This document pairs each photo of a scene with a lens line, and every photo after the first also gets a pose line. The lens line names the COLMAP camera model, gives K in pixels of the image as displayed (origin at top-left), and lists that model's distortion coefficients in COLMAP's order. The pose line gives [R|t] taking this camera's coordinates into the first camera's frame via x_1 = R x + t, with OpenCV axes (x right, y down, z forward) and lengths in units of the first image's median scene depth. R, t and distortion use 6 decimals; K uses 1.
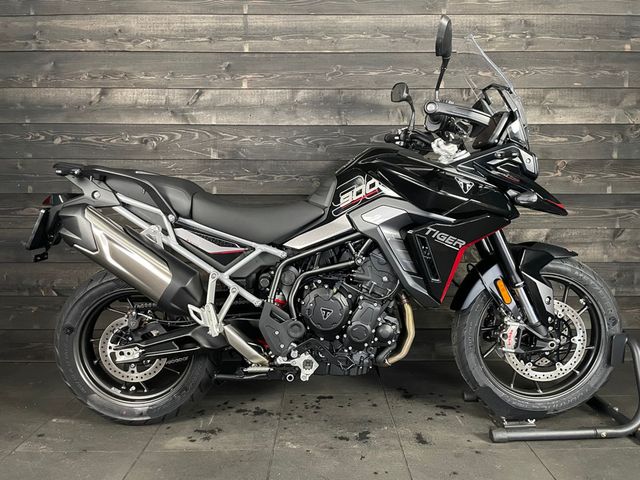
lens RADIAL K [[493.6, 0, 325.2], [0, 493.6, 238.1], [0, 0, 1]] dist [0.082296, -0.114514]
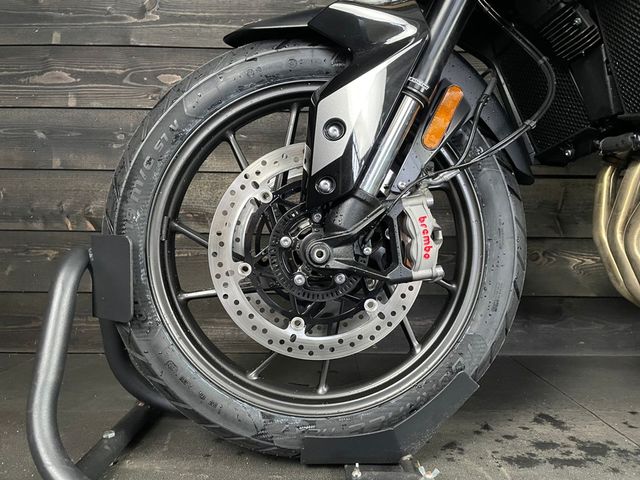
lens RADIAL K [[493.6, 0, 324.7], [0, 493.6, 235.2], [0, 0, 1]] dist [0.082296, -0.114514]
pose [[0.999916, 0.009882, 0.008363, -0.391047], [-0.009213, 0.997021, -0.076580, 0.220524], [-0.009095, 0.076496, 0.997028, 0.611883]]
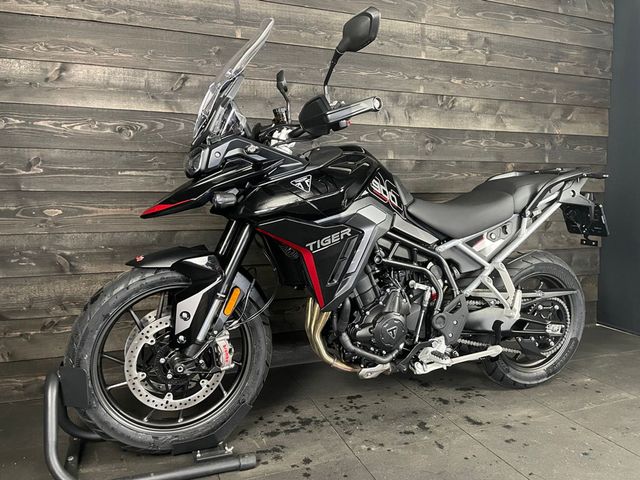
lens RADIAL K [[493.6, 0, 331.5], [0, 493.6, 236.1], [0, 0, 1]] dist [0.082296, -0.114514]
pose [[0.933190, -0.030130, 0.358119, -0.446518], [0.029820, 0.999535, 0.006388, -0.009541], [-0.358145, 0.004718, 0.933654, 0.101104]]
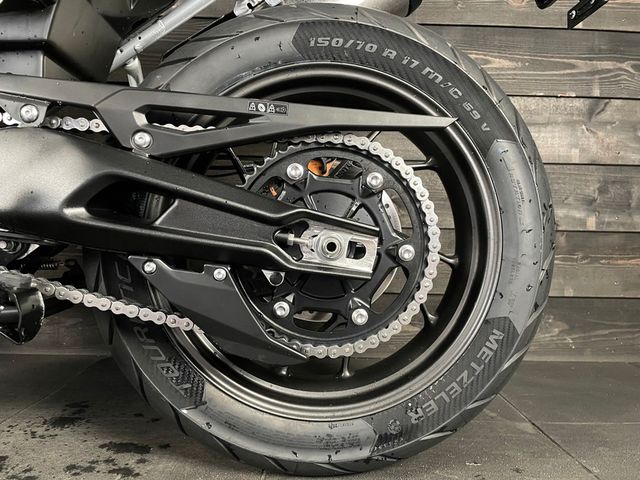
lens RADIAL K [[493.6, 0, 331.2], [0, 493.6, 244.6], [0, 0, 1]] dist [0.082296, -0.114514]
pose [[0.999666, 0.018402, 0.018170, 0.418279], [-0.016834, 0.996410, -0.082971, 0.244771], [-0.019632, 0.082638, 0.996386, 0.694092]]
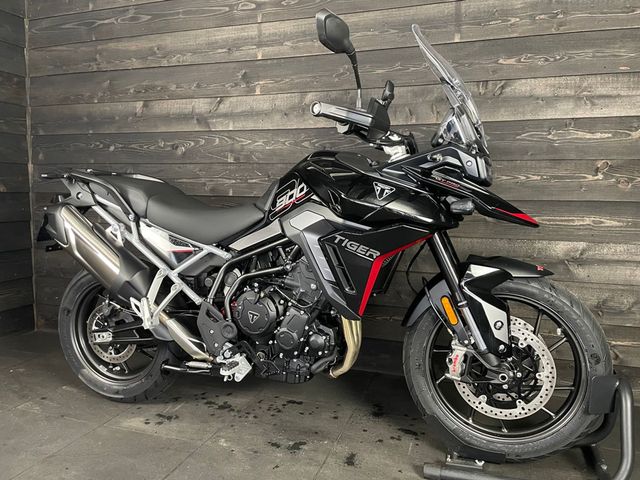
lens RADIAL K [[493.6, 0, 323.2], [0, 493.6, 237.8], [0, 0, 1]] dist [0.082296, -0.114514]
pose [[0.945929, 0.039931, -0.321906, 0.413702], [-0.040446, 0.999169, 0.005091, -0.017321], [0.321842, 0.008204, 0.946758, 0.086519]]
